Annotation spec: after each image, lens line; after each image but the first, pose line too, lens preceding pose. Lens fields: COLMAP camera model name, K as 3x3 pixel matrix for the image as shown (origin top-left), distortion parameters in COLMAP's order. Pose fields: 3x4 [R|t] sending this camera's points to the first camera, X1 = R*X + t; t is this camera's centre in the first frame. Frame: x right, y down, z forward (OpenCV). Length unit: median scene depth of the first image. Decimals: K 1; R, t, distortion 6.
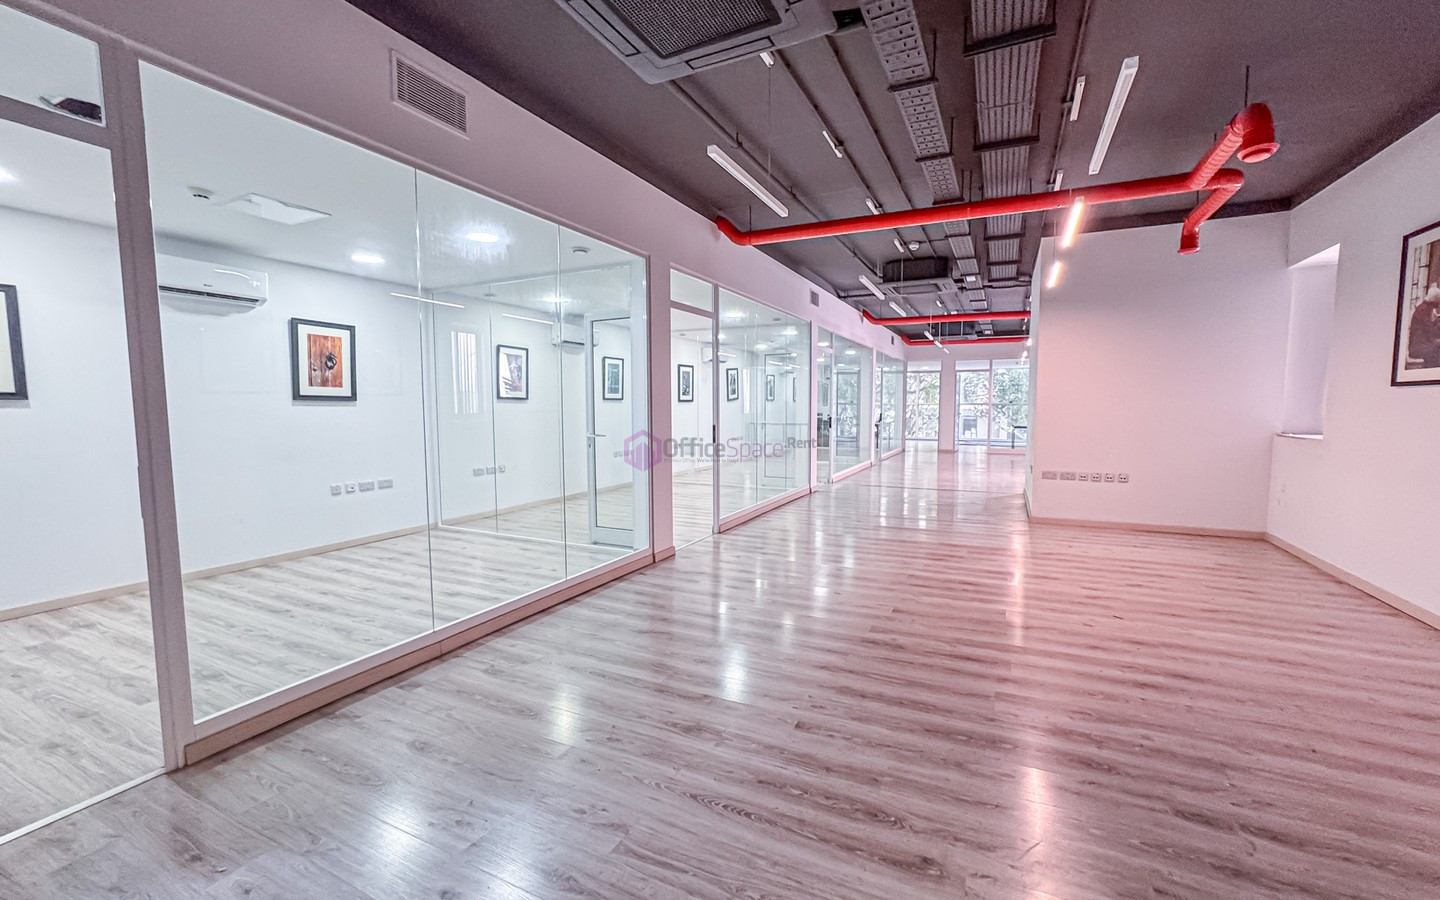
lens RADIAL K [[590.3, 0, 721.9], [0, 590.3, 439.1], [0, 0, 1]] dist [-0.038074, 0.017201]
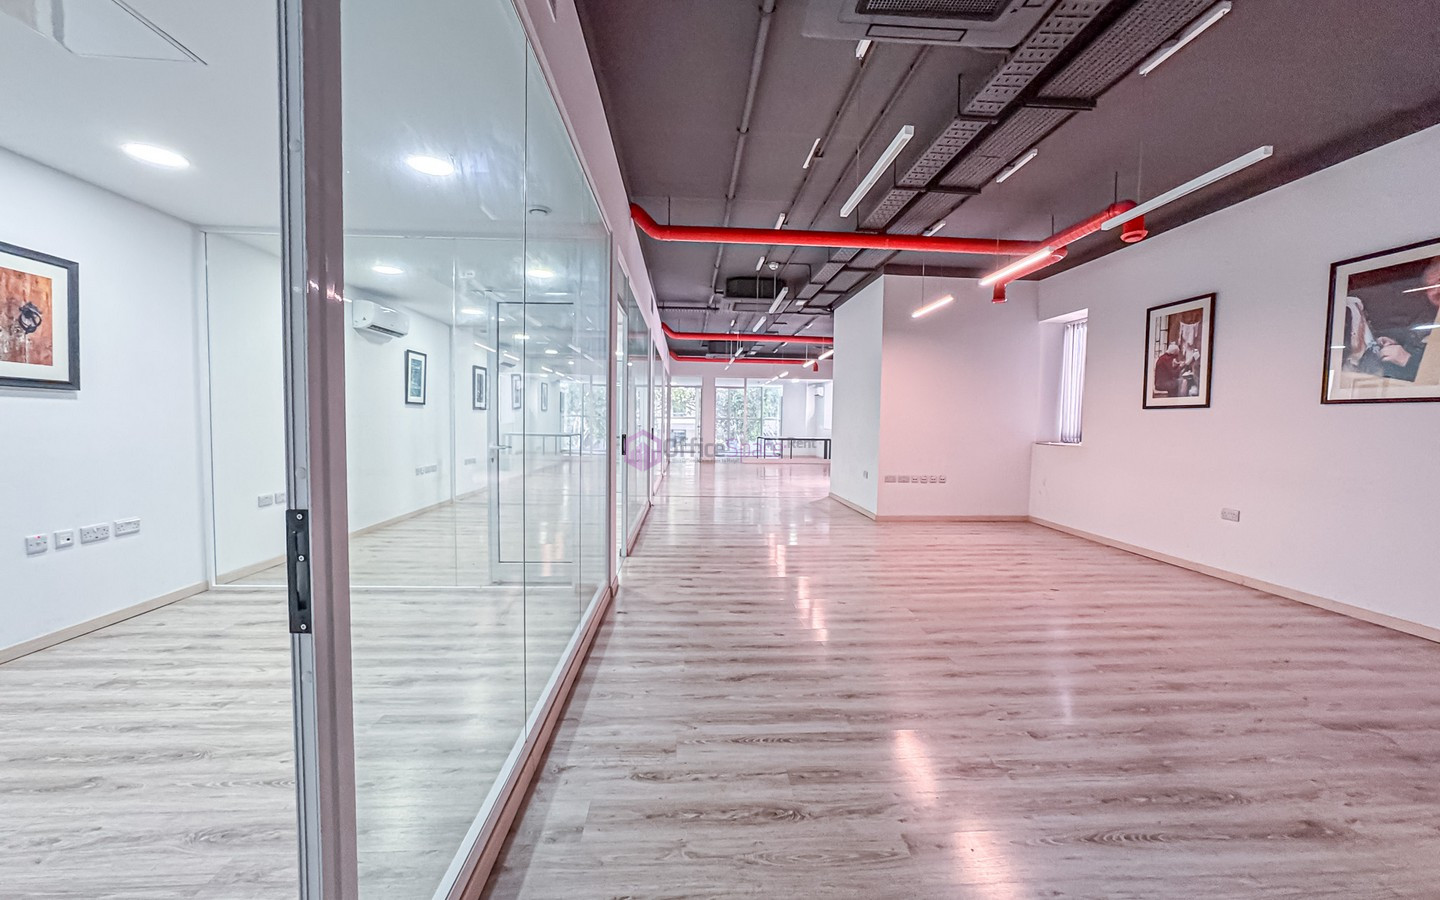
lens RADIAL K [[579.8, 0, 722.7], [0, 579.8, 454.1], [0, 0, 1]] dist [-0.037904, 0.016293]
pose [[0.870773, -0.012320, 0.491532, -0.361021], [0.010382, 0.999924, 0.006670, 0.001174], [-0.491576, -0.000705, 0.870834, 0.191790]]
